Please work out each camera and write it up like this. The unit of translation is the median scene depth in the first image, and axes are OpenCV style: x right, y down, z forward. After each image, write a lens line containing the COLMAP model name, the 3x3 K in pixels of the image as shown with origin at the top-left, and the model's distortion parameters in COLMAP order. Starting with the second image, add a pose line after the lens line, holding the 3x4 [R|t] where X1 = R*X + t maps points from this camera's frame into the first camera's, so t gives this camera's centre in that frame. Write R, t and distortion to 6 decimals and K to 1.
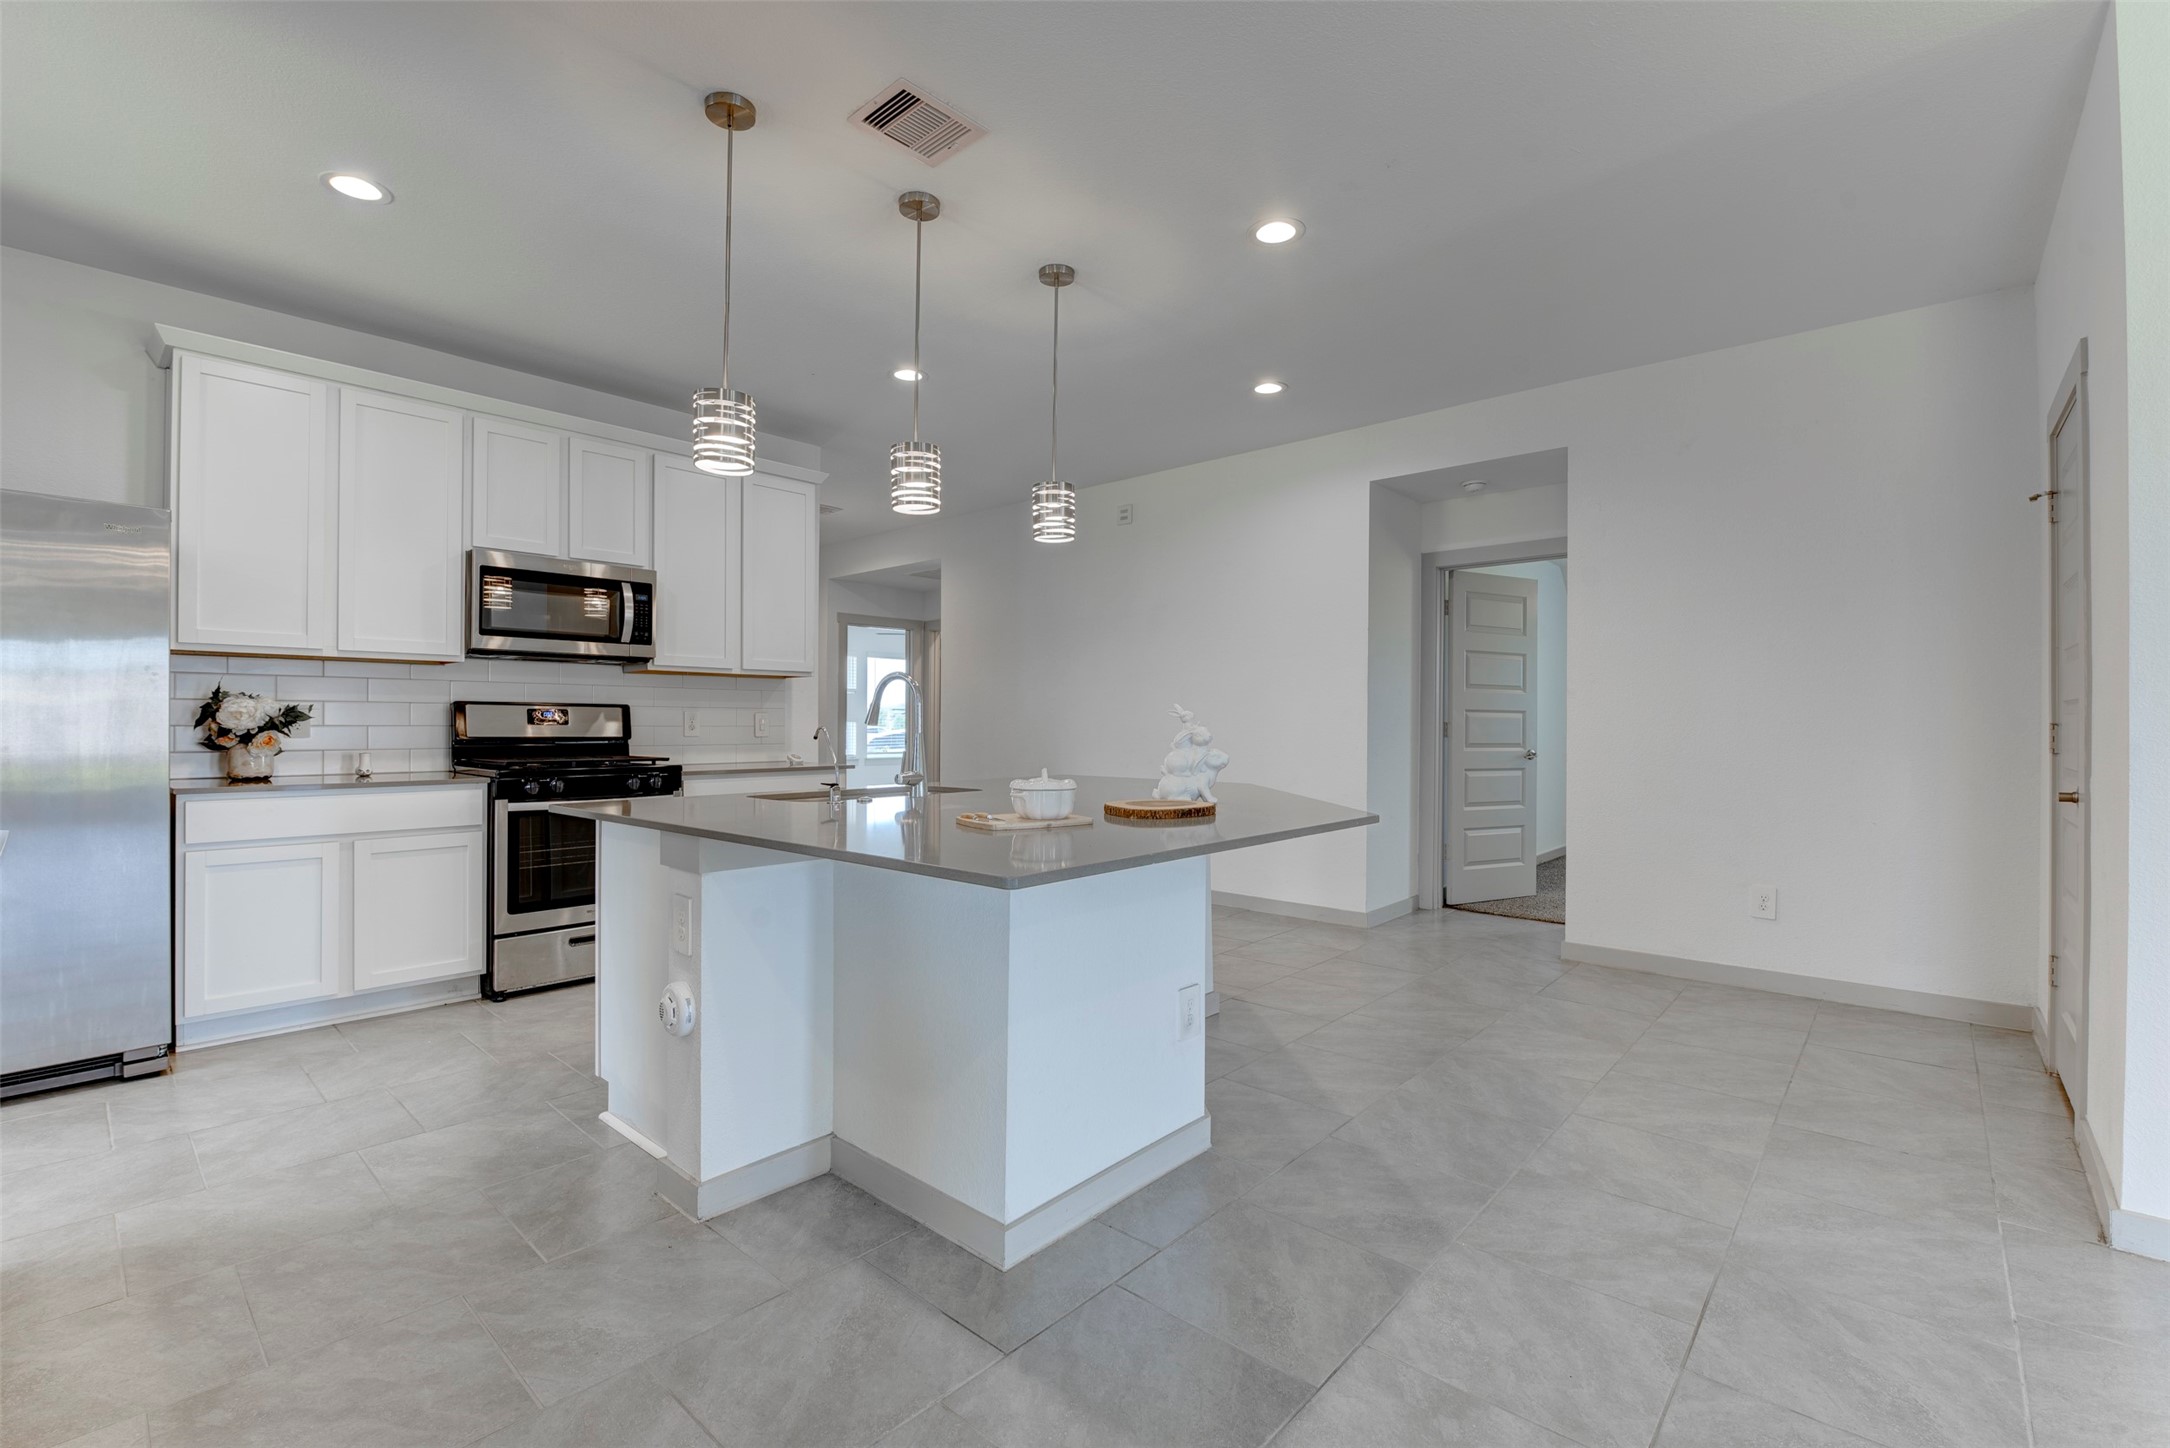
lens RADIAL K [[937.9, 0, 1079.1], [0, 937.9, 719.8], [0, 0, 1]] dist [-0.008489, -0.000121]
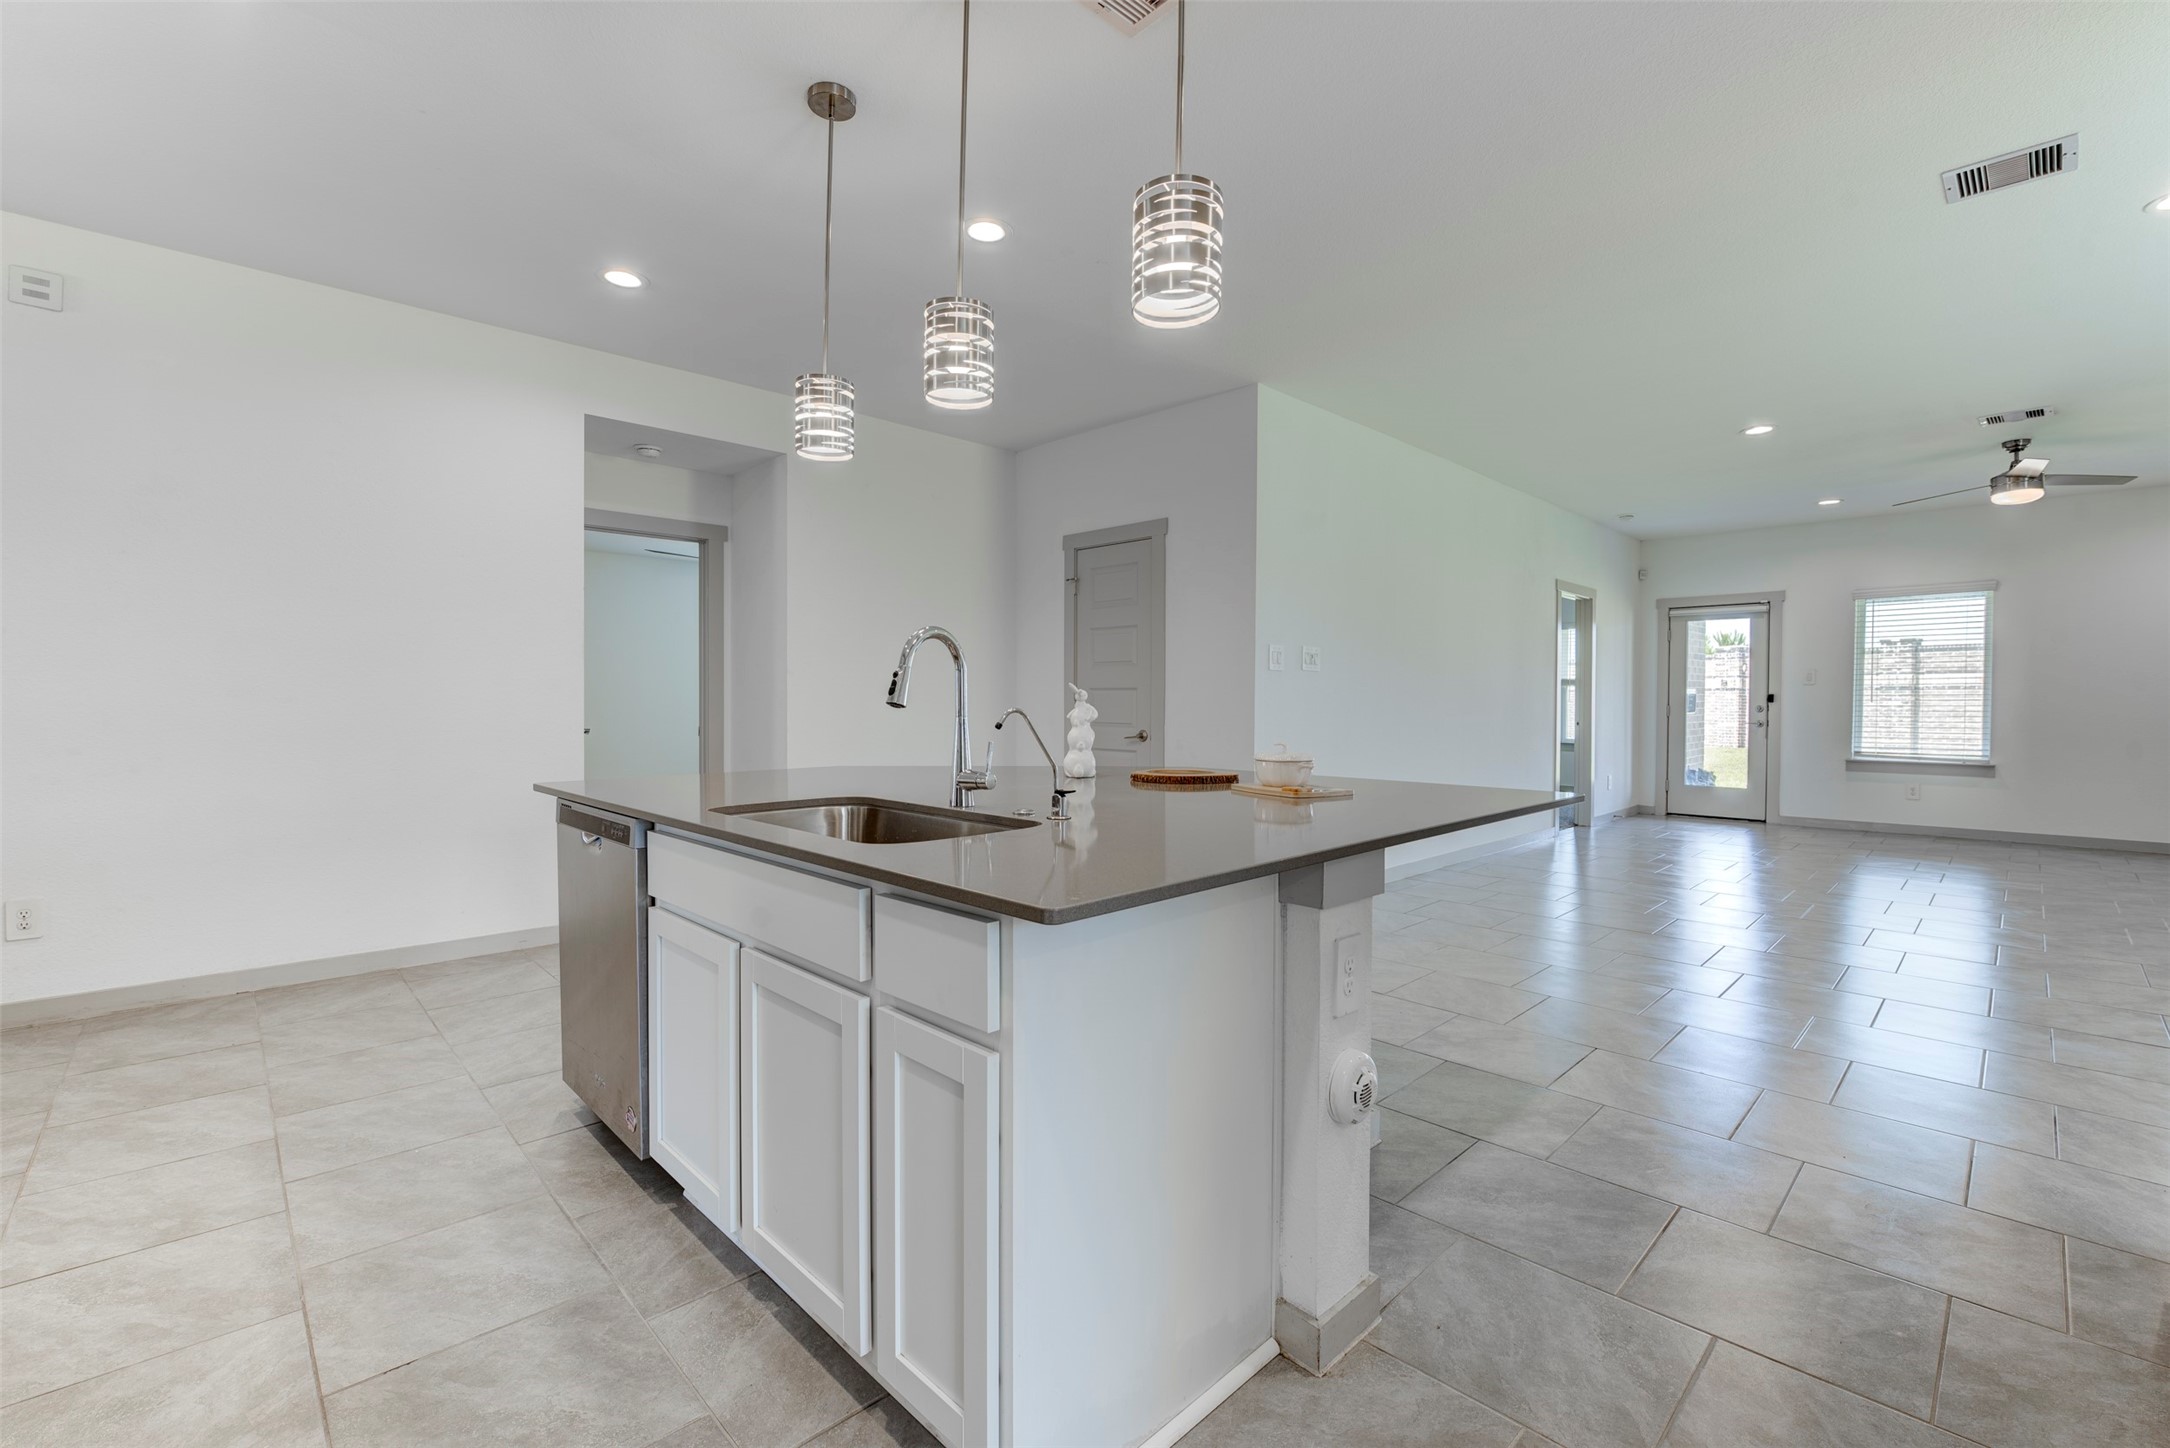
lens RADIAL K [[935.2, 0, 1080.3], [0, 935.2, 716.4], [0, 0, 1]] dist [-0.018515, 0.000110]
pose [[0.067741, -0.019847, 0.997505, -0.715328], [-0.002439, 0.999796, 0.020059, 0.000099], [-0.997700, -0.003791, 0.067679, 0.709482]]
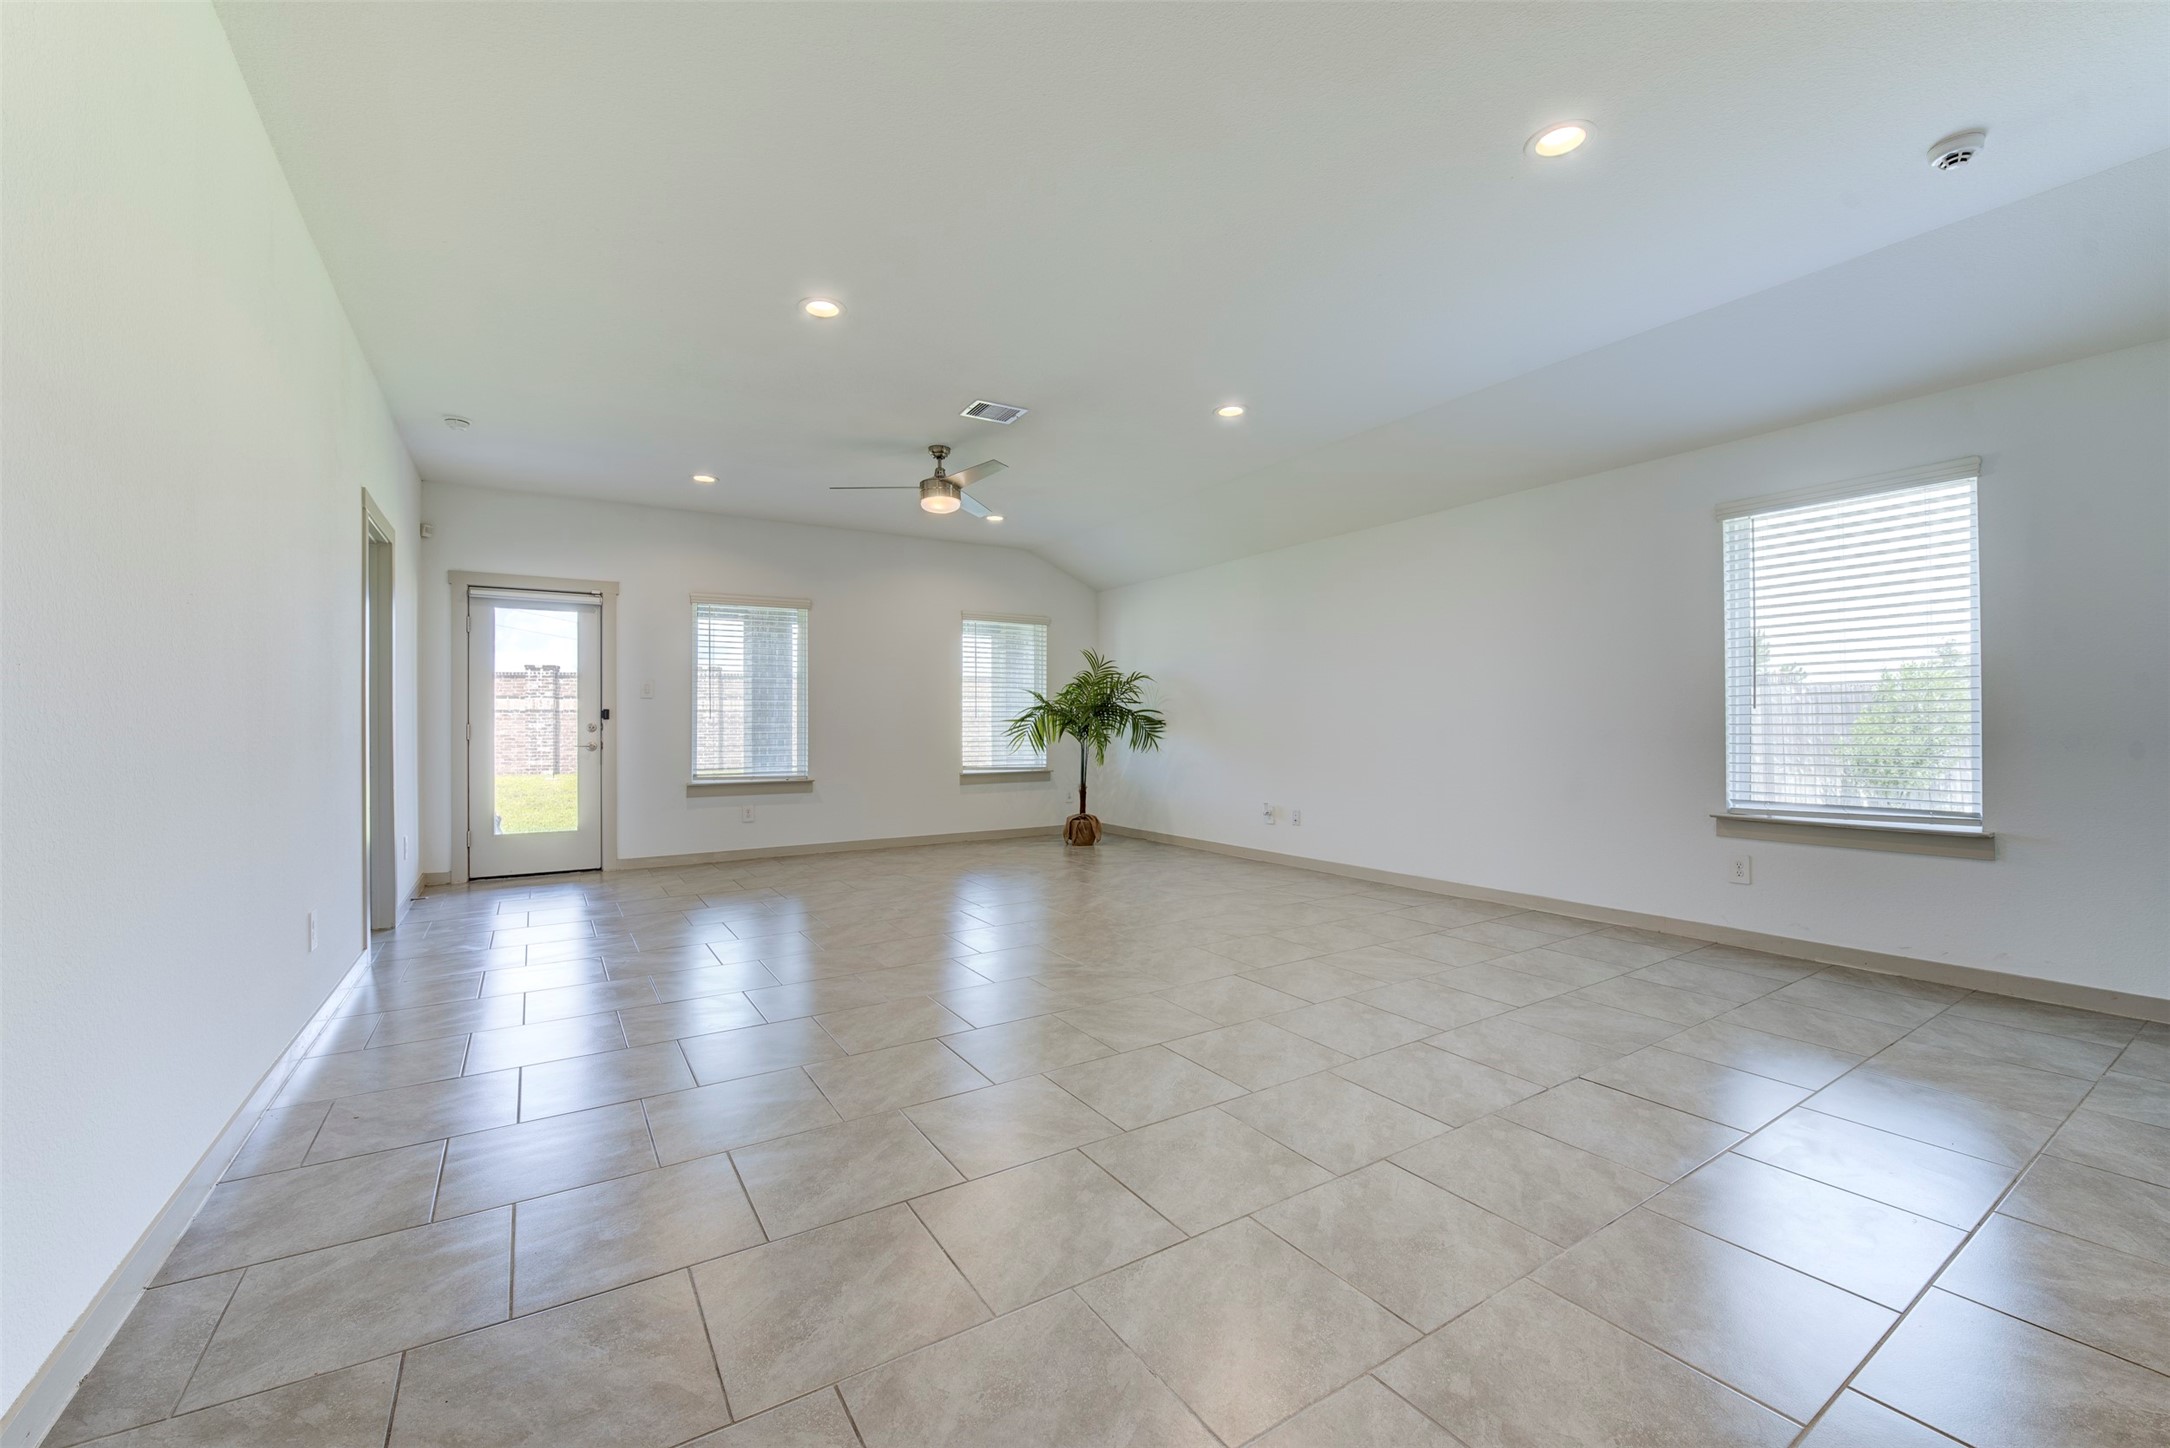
lens RADIAL K [[860.8, 0, 1077.6], [0, 860.8, 719.8], [0, 0, 1]] dist [-0.000714, -0.000101]
pose [[-0.962011, 0.002928, 0.272994, 0.365695], [0.001356, 0.999981, -0.005948, 0.019863], [-0.273006, -0.005352, -0.961997, 0.534994]]
